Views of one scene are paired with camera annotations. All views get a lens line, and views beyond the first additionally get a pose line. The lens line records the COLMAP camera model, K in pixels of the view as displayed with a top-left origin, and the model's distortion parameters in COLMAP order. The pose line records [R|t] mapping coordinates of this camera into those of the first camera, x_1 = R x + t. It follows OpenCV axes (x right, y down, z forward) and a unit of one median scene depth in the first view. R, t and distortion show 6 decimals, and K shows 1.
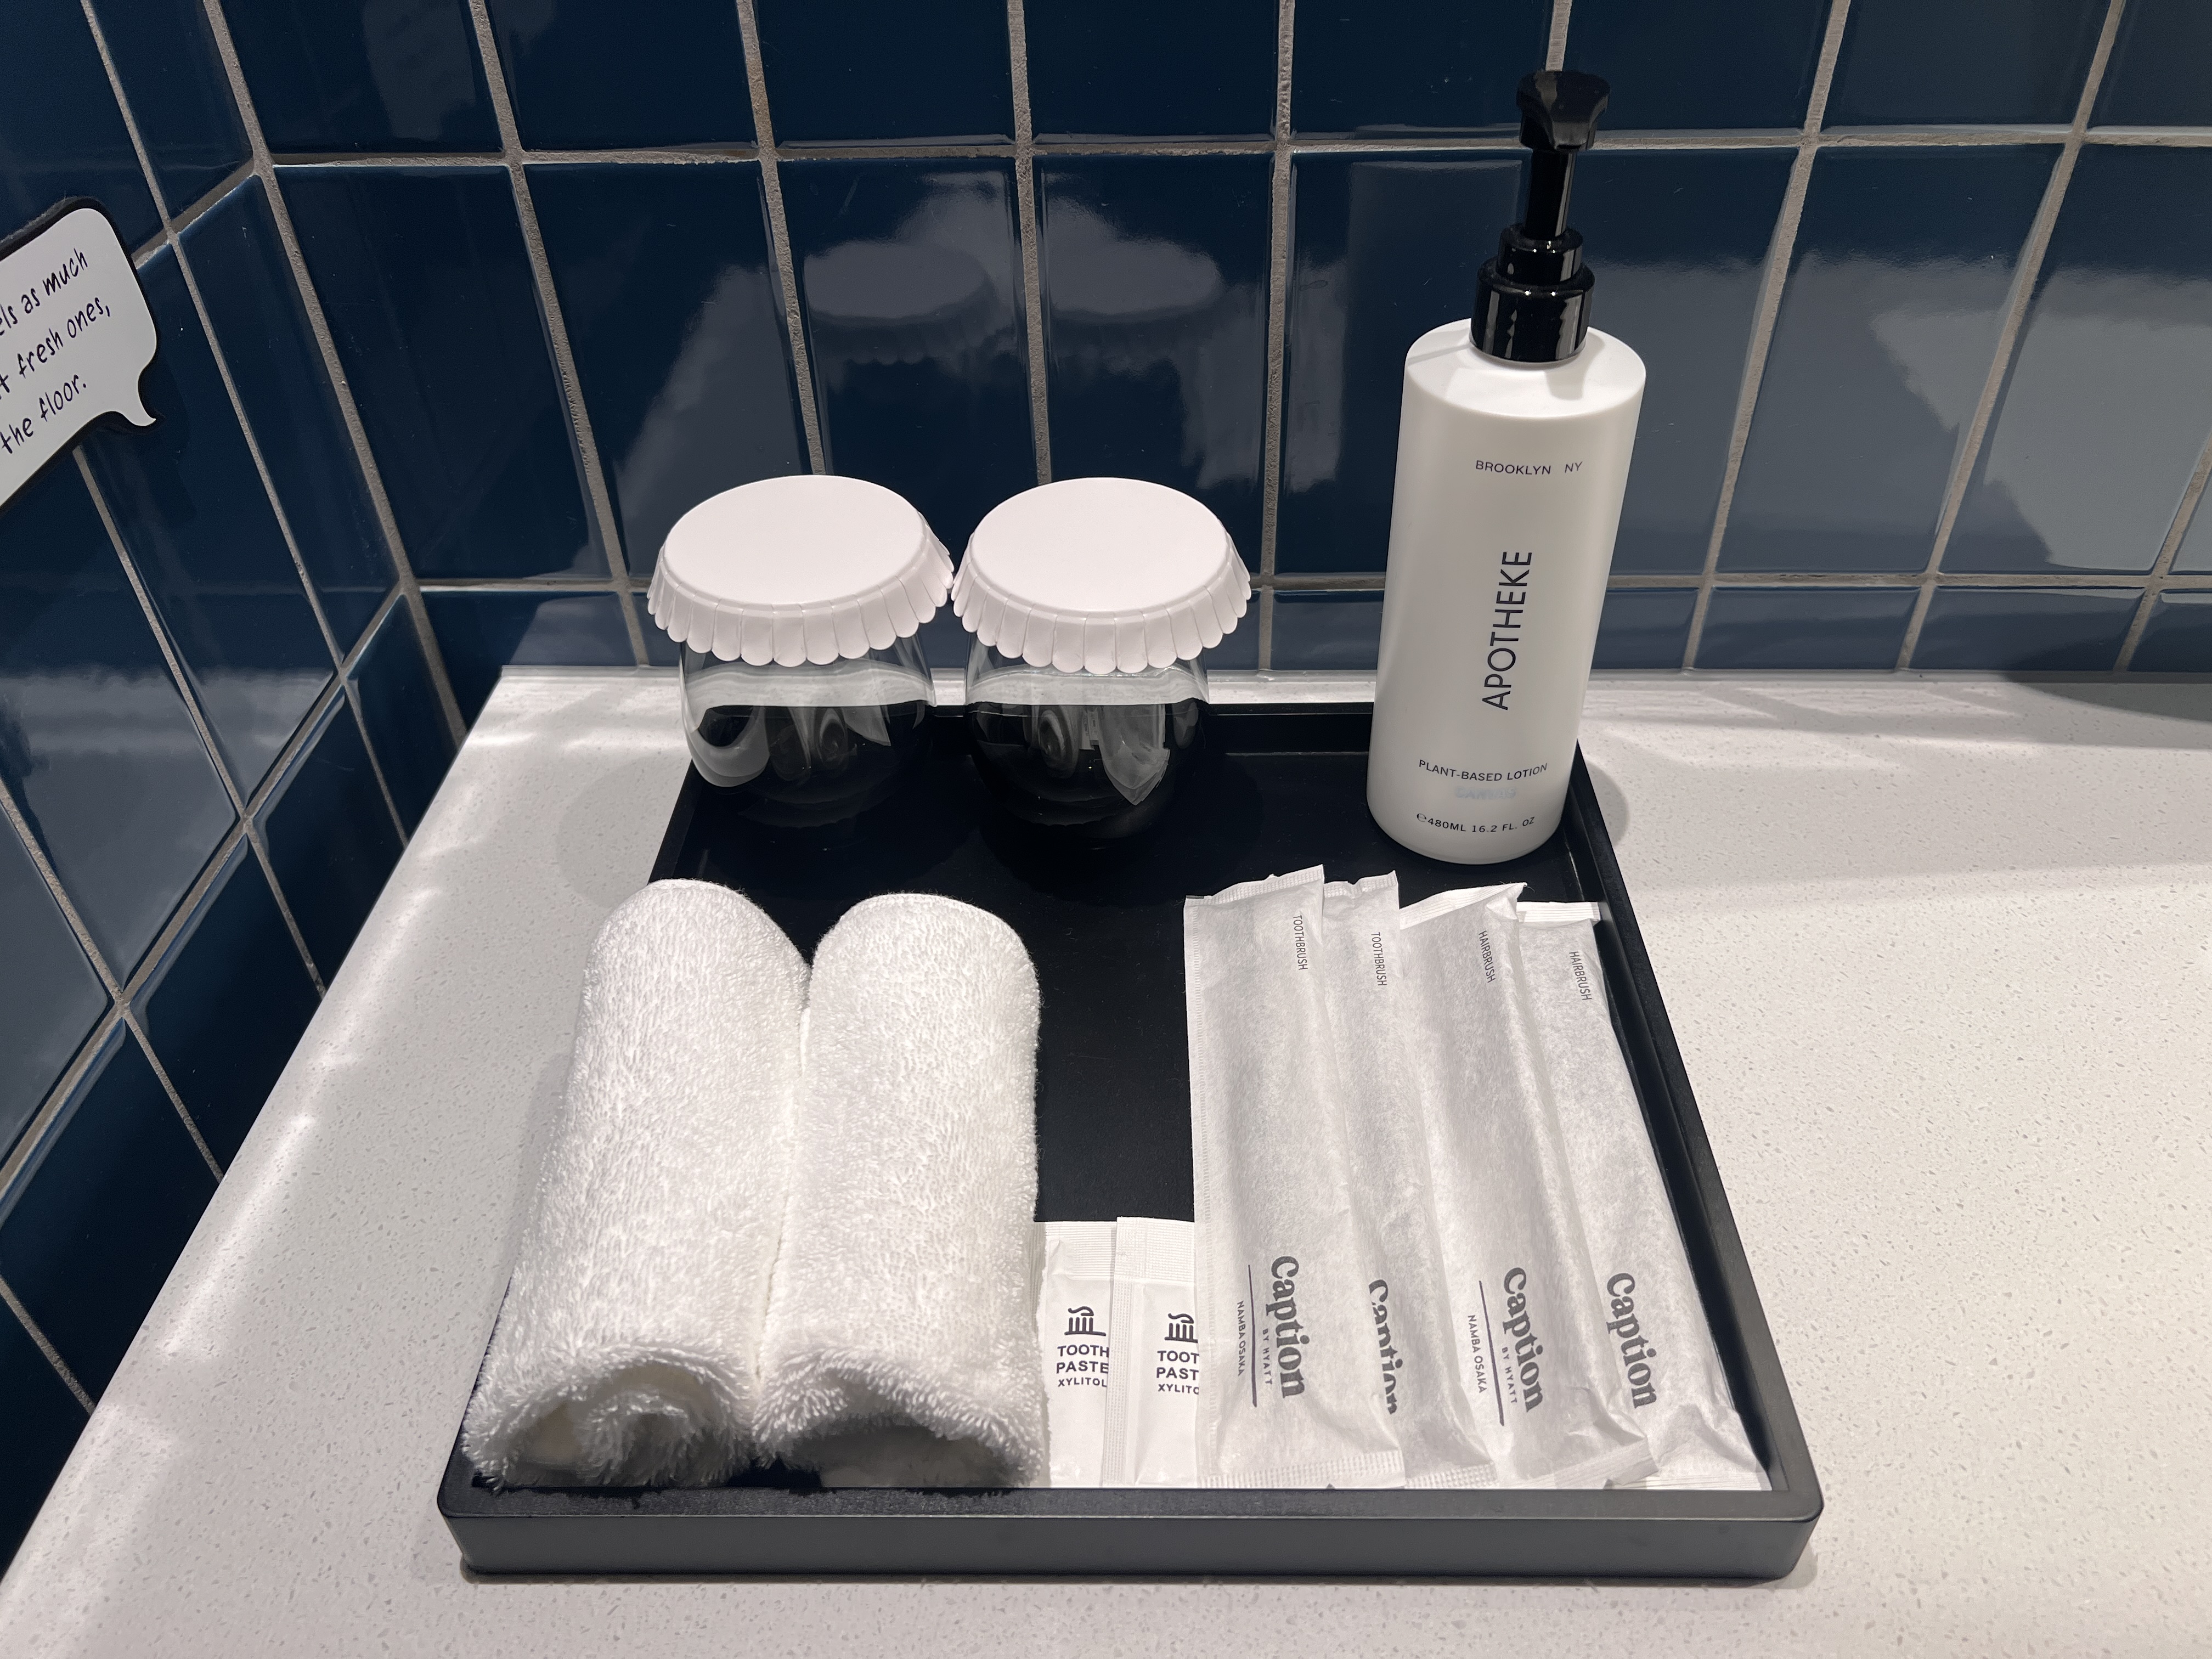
lens RADIAL K [[1660.8, 0, 1113.9], [0, 1660.8, 835.1], [0, 0, 1]] dist [0.020616, -0.017587]
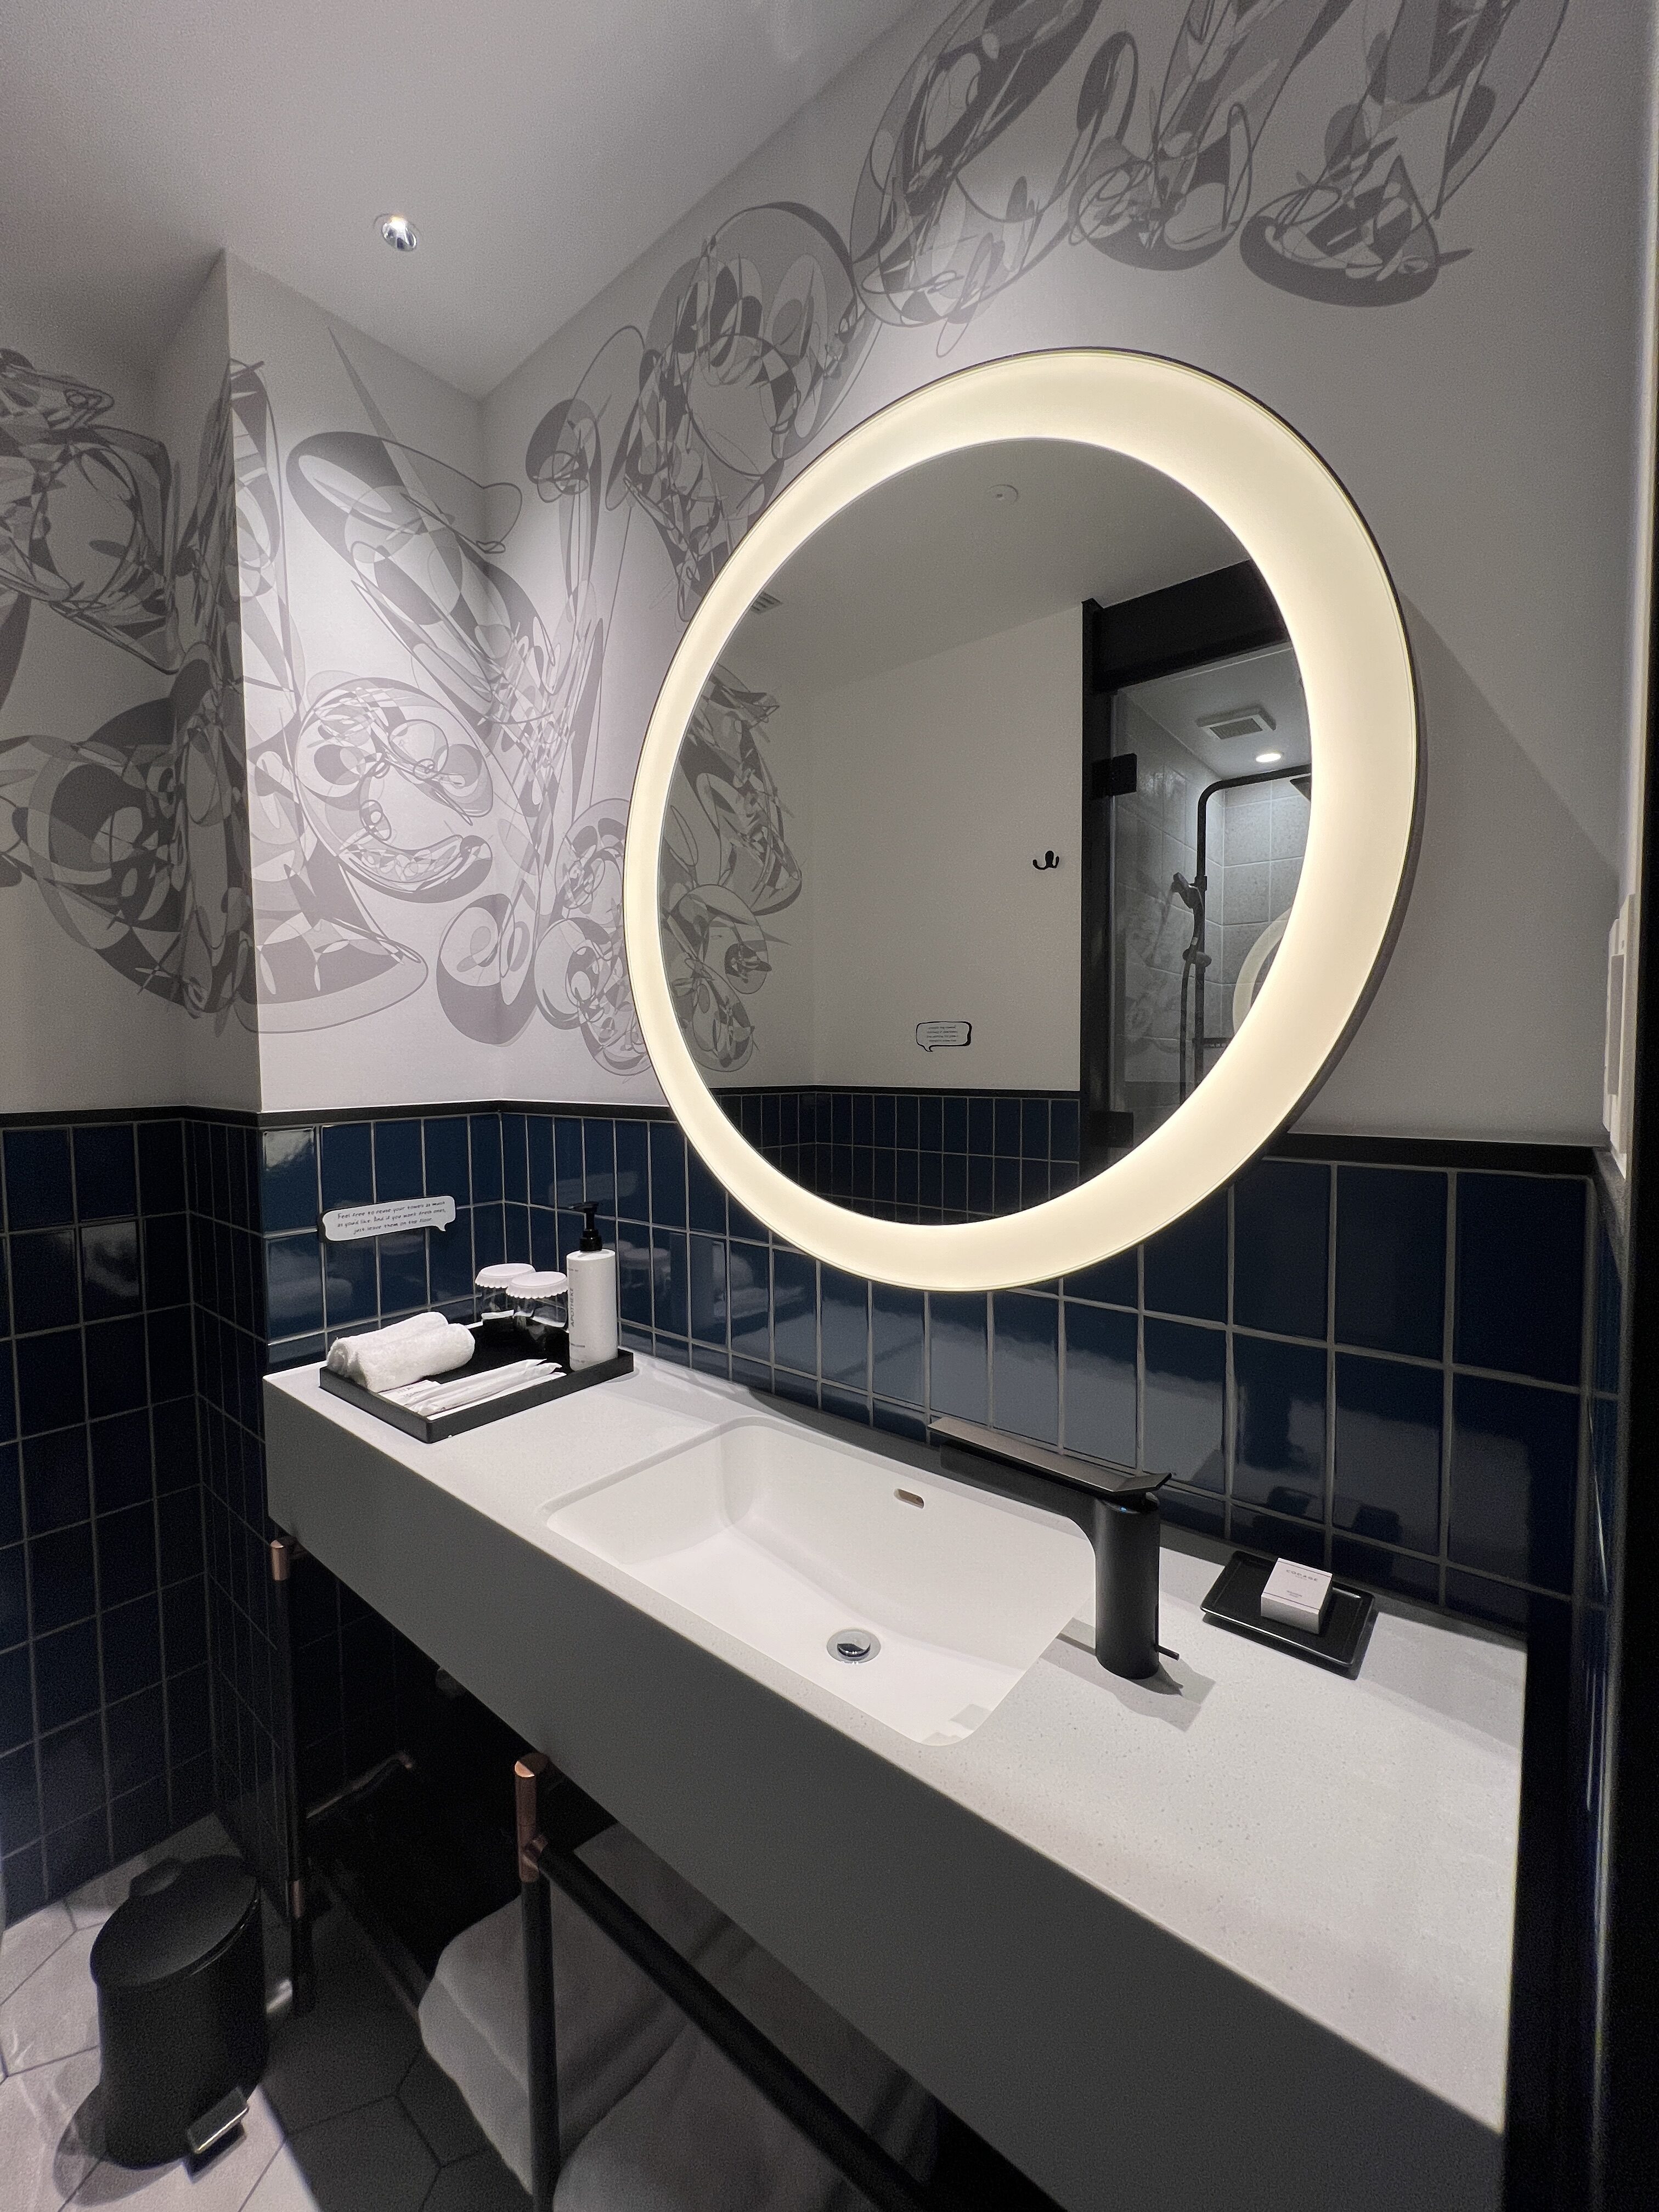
lens RADIAL K [[884.0, 0, 833.9], [0, 884.0, 1099.6], [0, 0, 1]] dist [-0.001593, 0.000217]
pose [[0.796640, 0.046940, -0.602629, 2.491661], [-0.386877, 0.805615, -0.448678, 0.257777], [0.464425, 0.590578, 0.659945, -0.724413]]
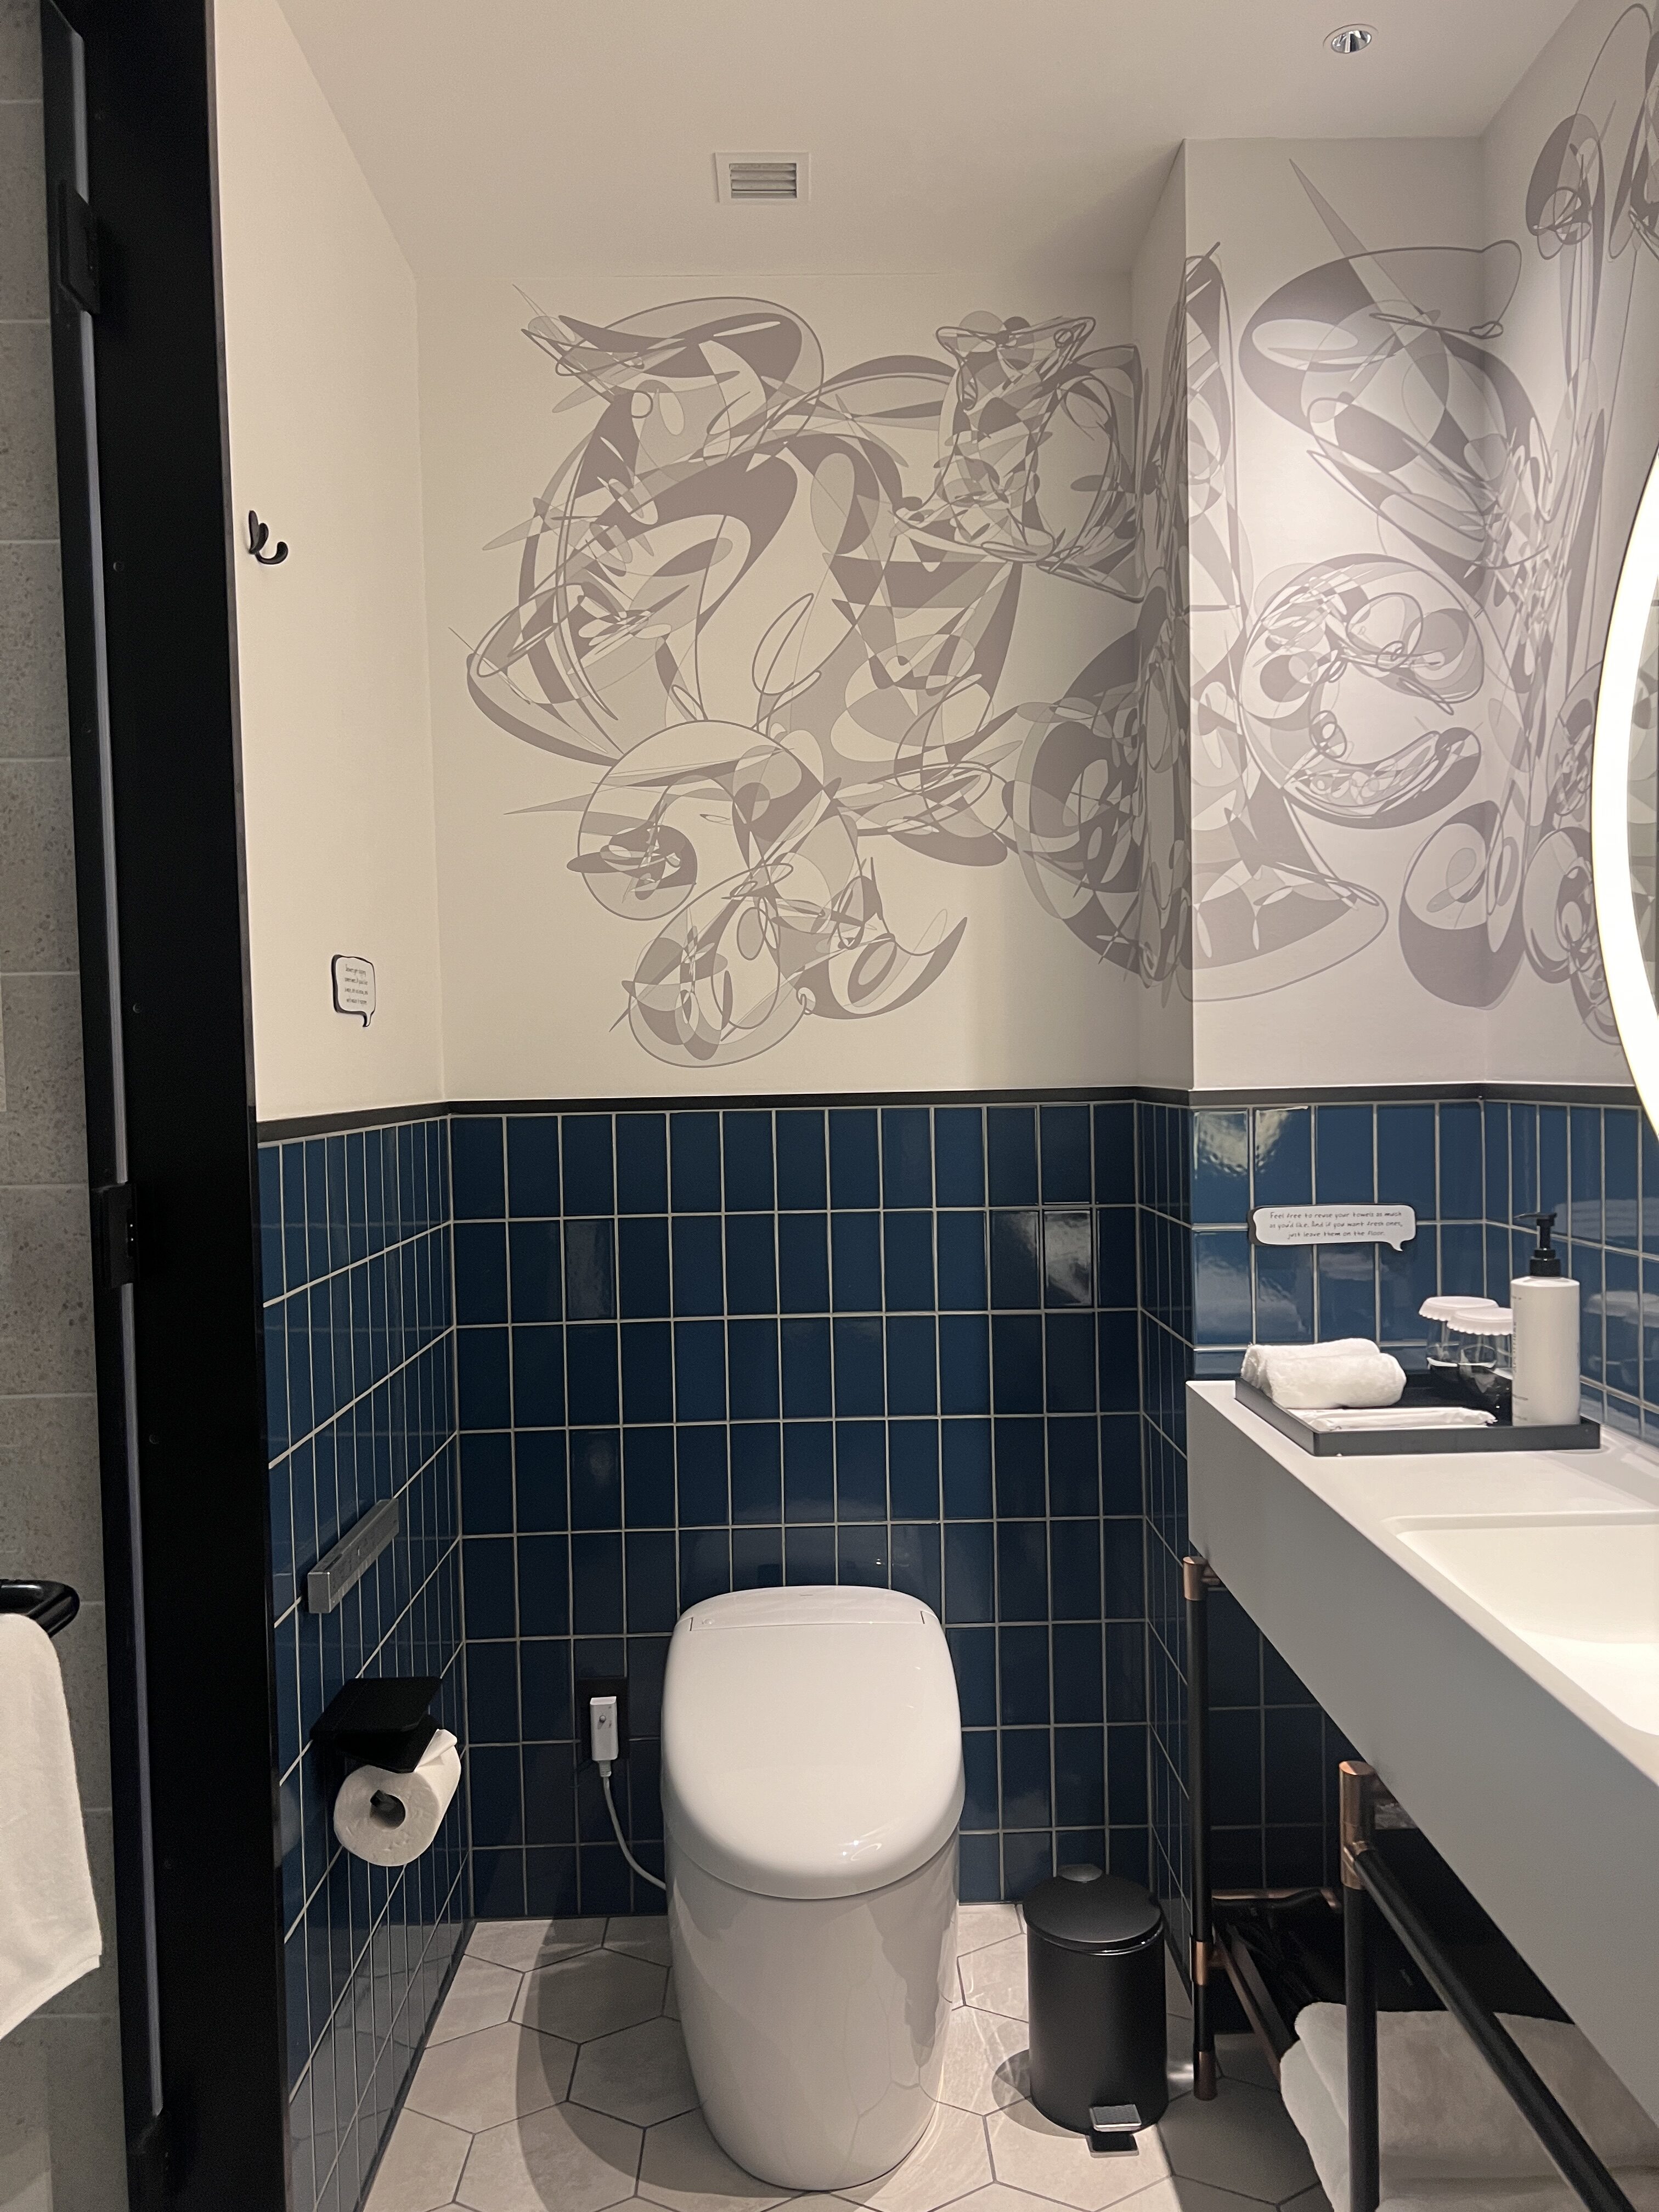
lens RADIAL K [[1660.8, 0, 831.1], [0, 1660.8, 1107.1], [0, 0, 1]] dist [0.020616, -0.017587]
pose [[0.050818, 0.050471, -0.997432, 3.710036], [-0.610881, 0.791672, 0.008936, 0.341521], [0.790090, 0.608858, 0.071063, -0.797338]]
